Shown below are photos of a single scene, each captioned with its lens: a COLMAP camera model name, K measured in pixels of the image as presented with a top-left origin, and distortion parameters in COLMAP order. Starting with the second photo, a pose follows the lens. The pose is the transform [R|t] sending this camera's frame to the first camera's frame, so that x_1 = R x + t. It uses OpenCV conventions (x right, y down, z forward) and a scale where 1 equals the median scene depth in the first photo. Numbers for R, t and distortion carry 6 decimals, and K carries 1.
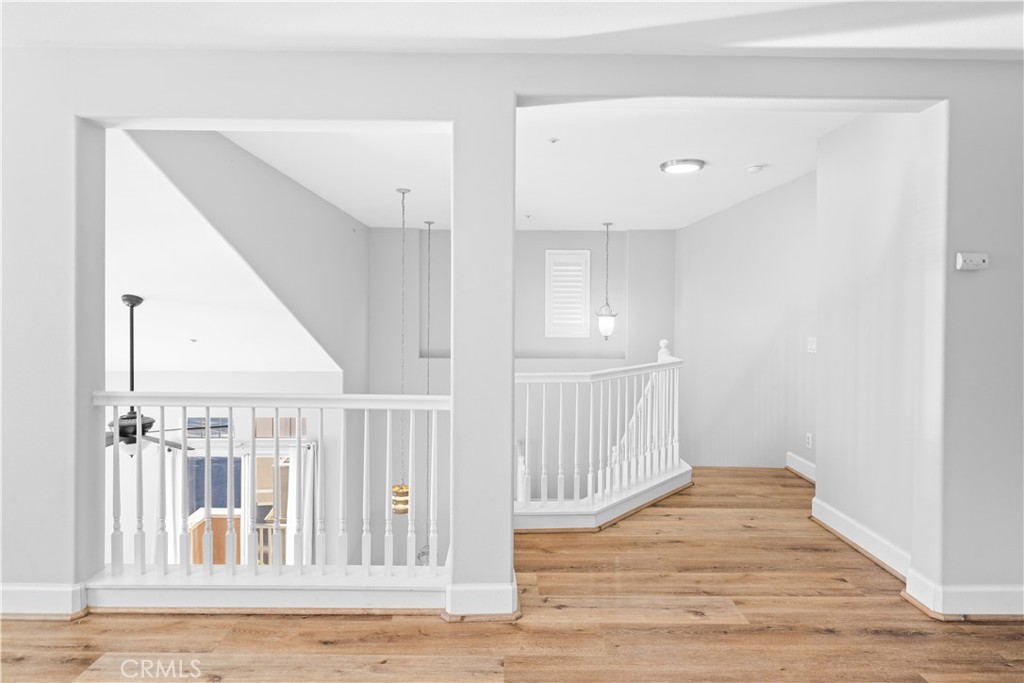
lens RADIAL K [[567.3, 0, 511.5], [0, 567.3, 313.3], [0, 0, 1]] dist [0.003419, -0.001403]
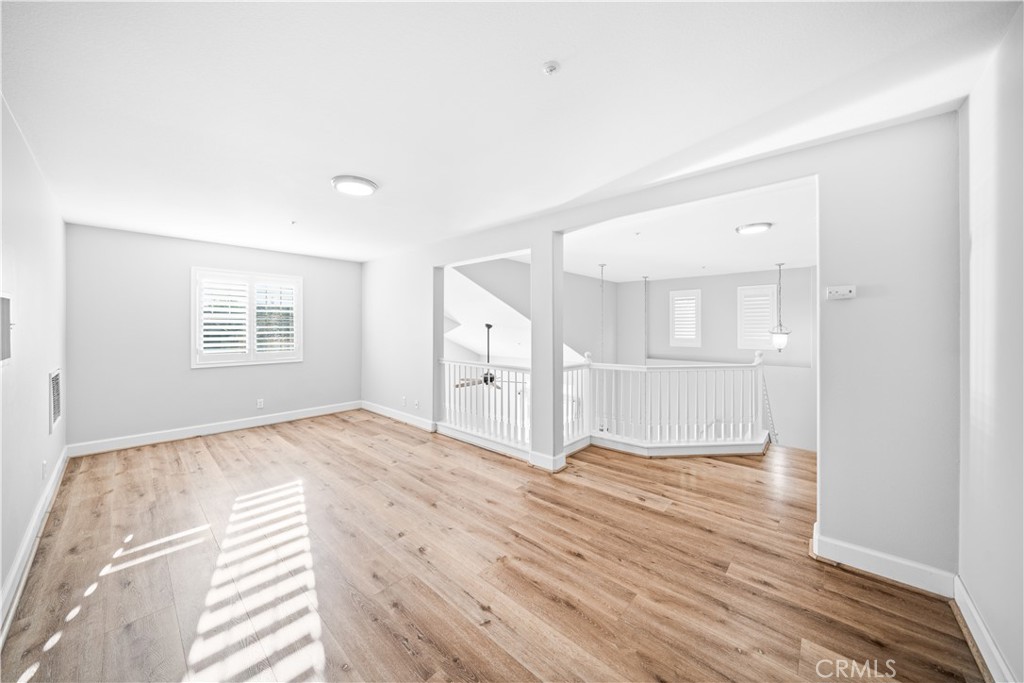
lens RADIAL K [[354.8, 0, 506.9], [0, 354.8, 328.0], [0, 0, 1]] dist [-0.010366, -0.000026]
pose [[0.734037, -0.005782, -0.679085, 0.782539], [-0.000829, 0.999955, -0.009410, -0.001437], [0.679109, 0.007470, 0.733999, -0.112814]]
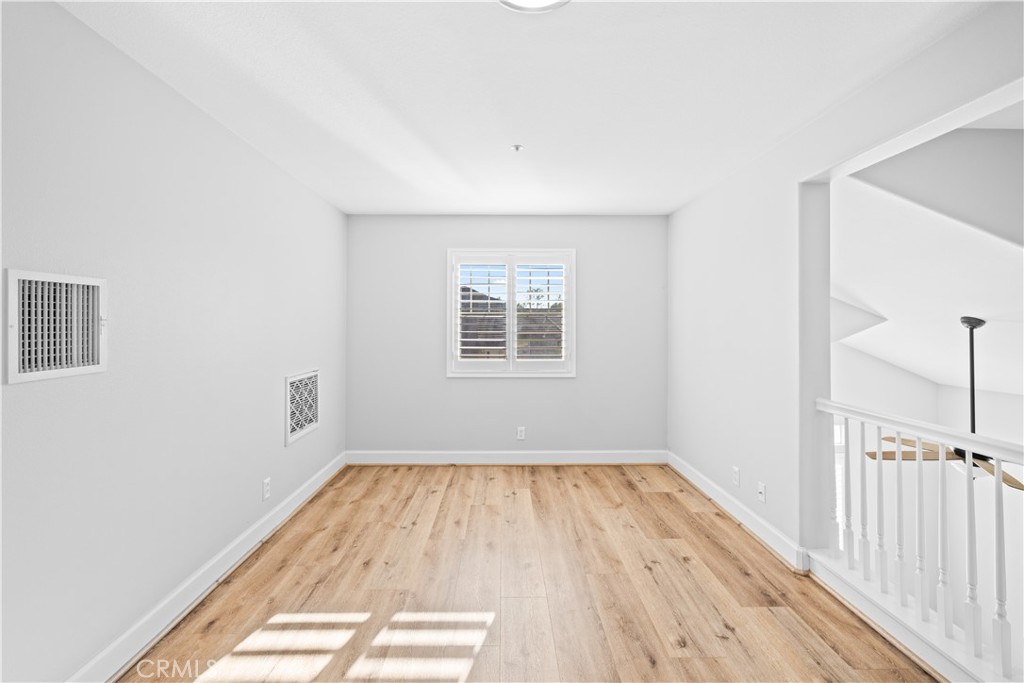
lens RADIAL K [[465.1, 0, 507.1], [0, 465.1, 319.5], [0, 0, 1]] dist [0.000331, -0.000655]
pose [[0.005709, -0.018357, -0.999815, 0.278529], [-0.009528, 0.999785, -0.018411, -0.008995], [0.999938, 0.009631, 0.005533, 0.323727]]
